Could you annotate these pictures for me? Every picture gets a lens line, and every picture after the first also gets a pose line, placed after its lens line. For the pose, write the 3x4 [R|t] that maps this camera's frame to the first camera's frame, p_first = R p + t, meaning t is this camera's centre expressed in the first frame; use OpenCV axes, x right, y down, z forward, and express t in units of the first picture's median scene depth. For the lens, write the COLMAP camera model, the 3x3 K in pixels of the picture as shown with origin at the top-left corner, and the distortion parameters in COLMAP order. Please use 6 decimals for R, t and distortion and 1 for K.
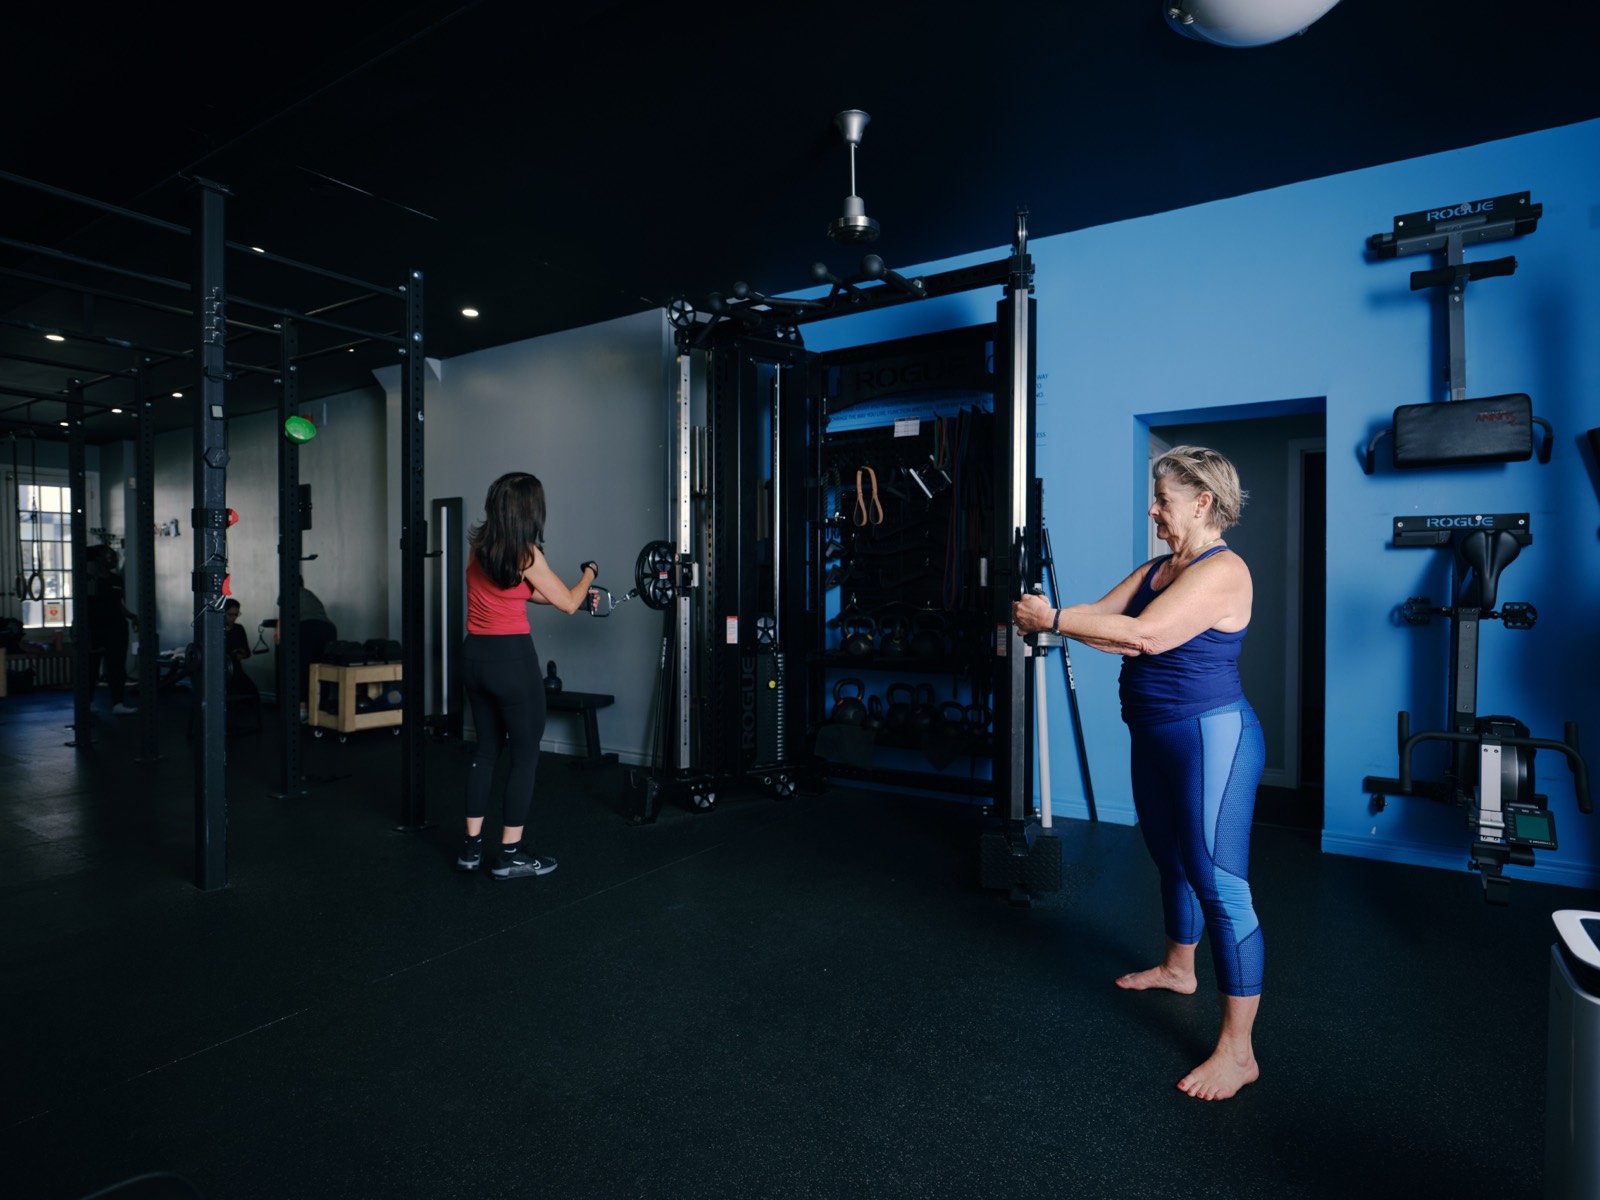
lens RADIAL K [[862.0, 0, 803.5], [0, 862.0, 603.3], [0, 0, 1]] dist [-0.000632, -0.001230]
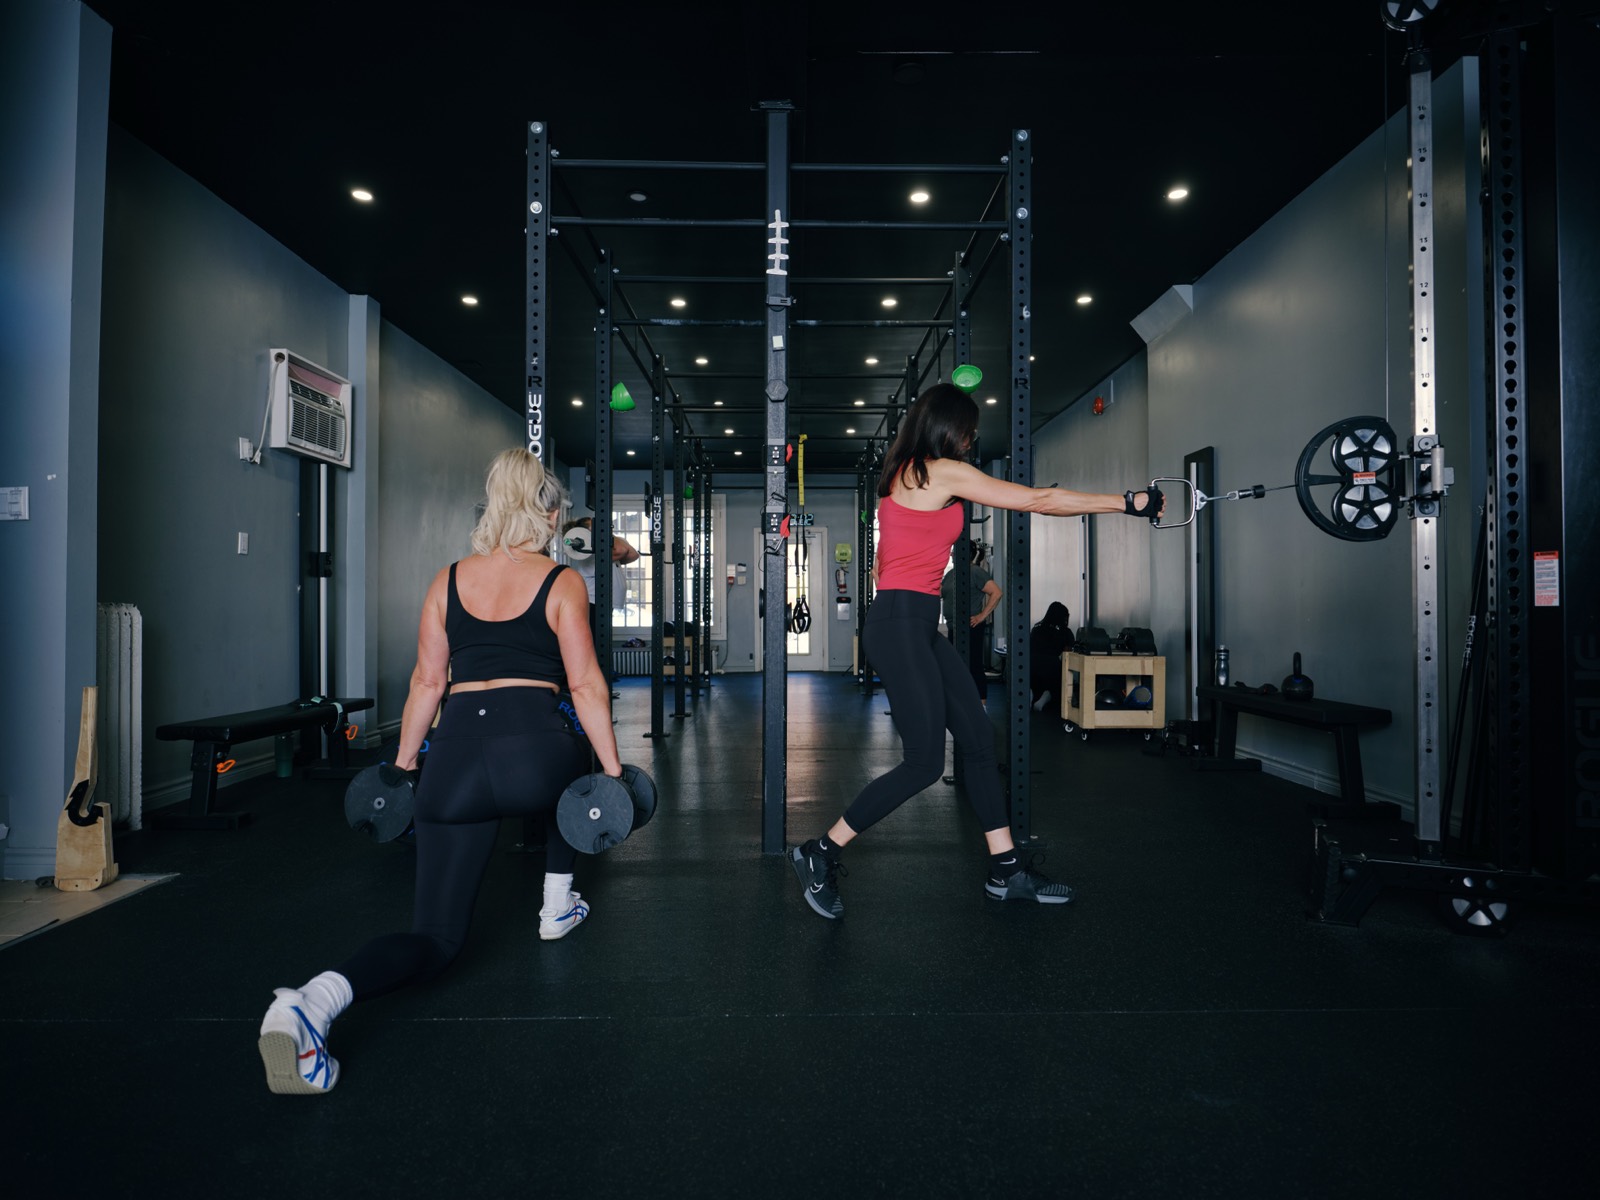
lens RADIAL K [[888.1, 0, 800.0], [0, 888.1, 600.0], [0, 0, 1]] dist [0.000130, 0.000297]
pose [[0.550811, -0.009020, -0.834581, 0.106272], [-0.014707, 0.999681, -0.020511, 0.059678], [0.834501, 0.023572, 0.550503, 0.366599]]
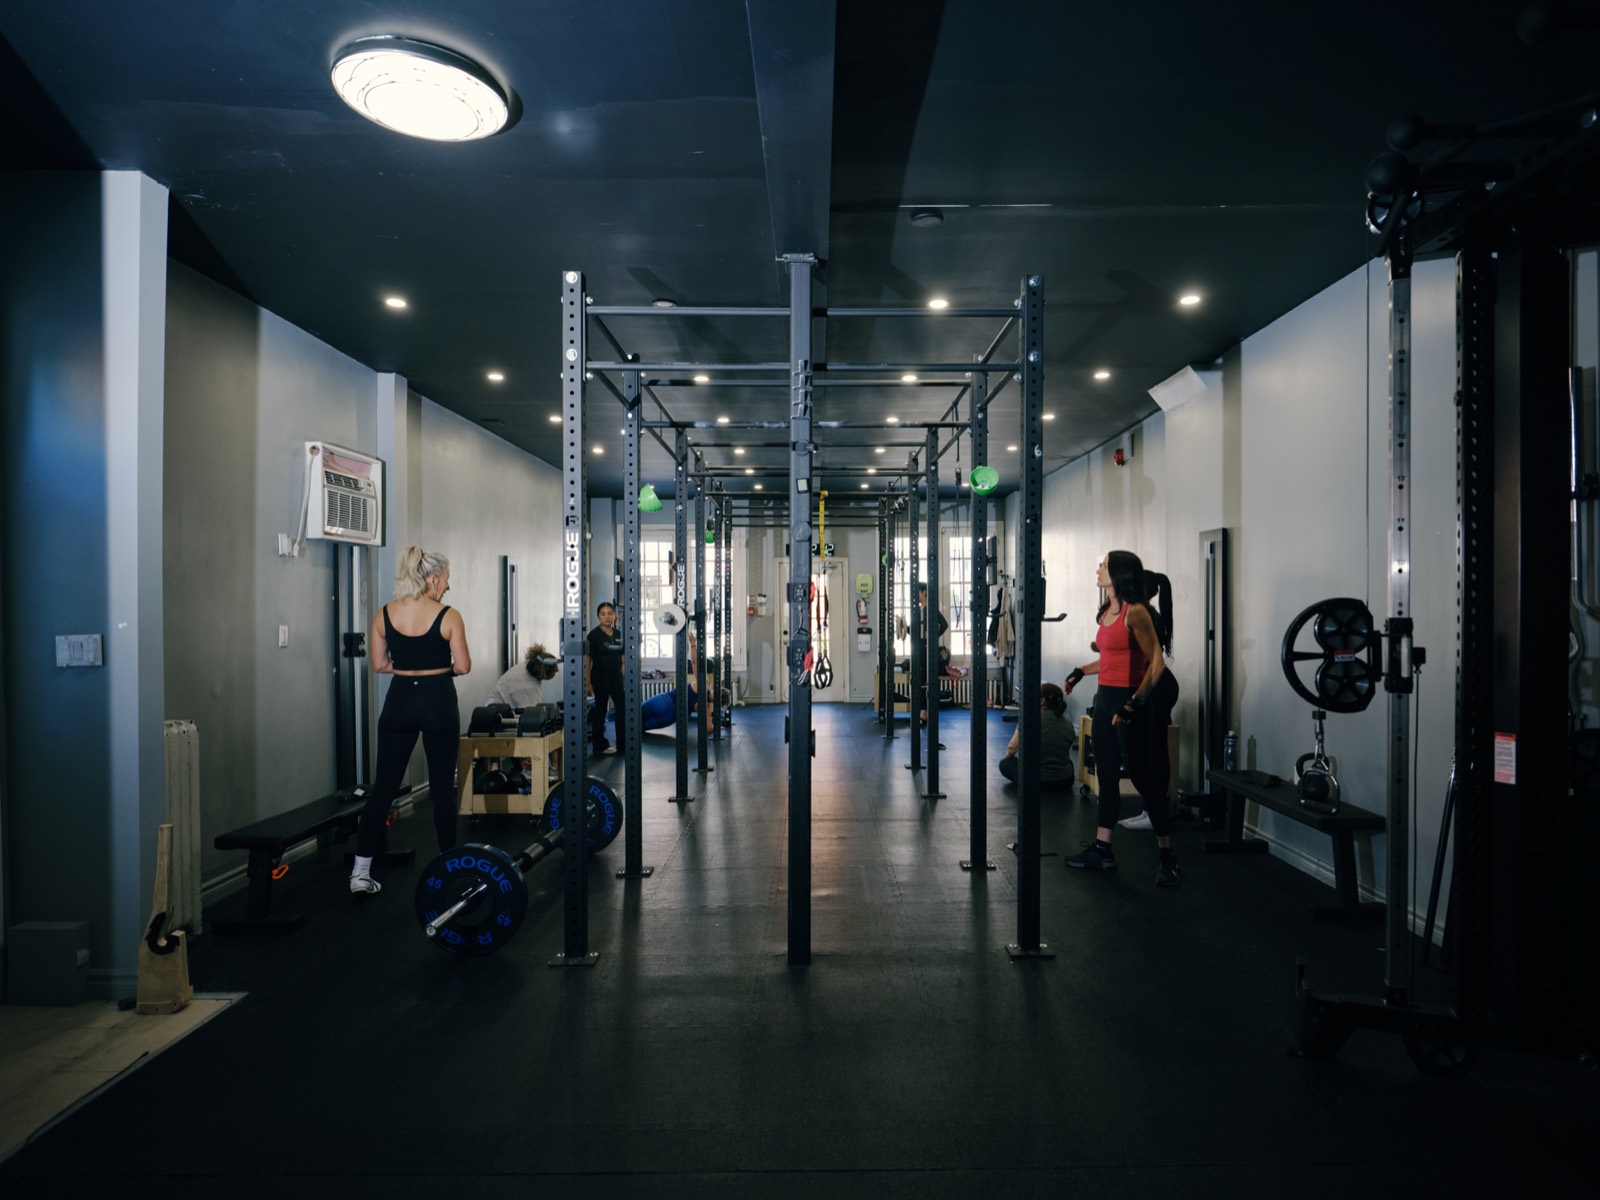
lens RADIAL K [[912.2, 0, 817.9], [0, 912.2, 618.9], [0, 0, 1]] dist [0.000251, -0.001099]
pose [[0.549166, 0.008520, -0.835670, 0.158604], [-0.012904, 0.999915, 0.001715, -0.052414], [0.835614, 0.009841, 0.549230, 0.326328]]
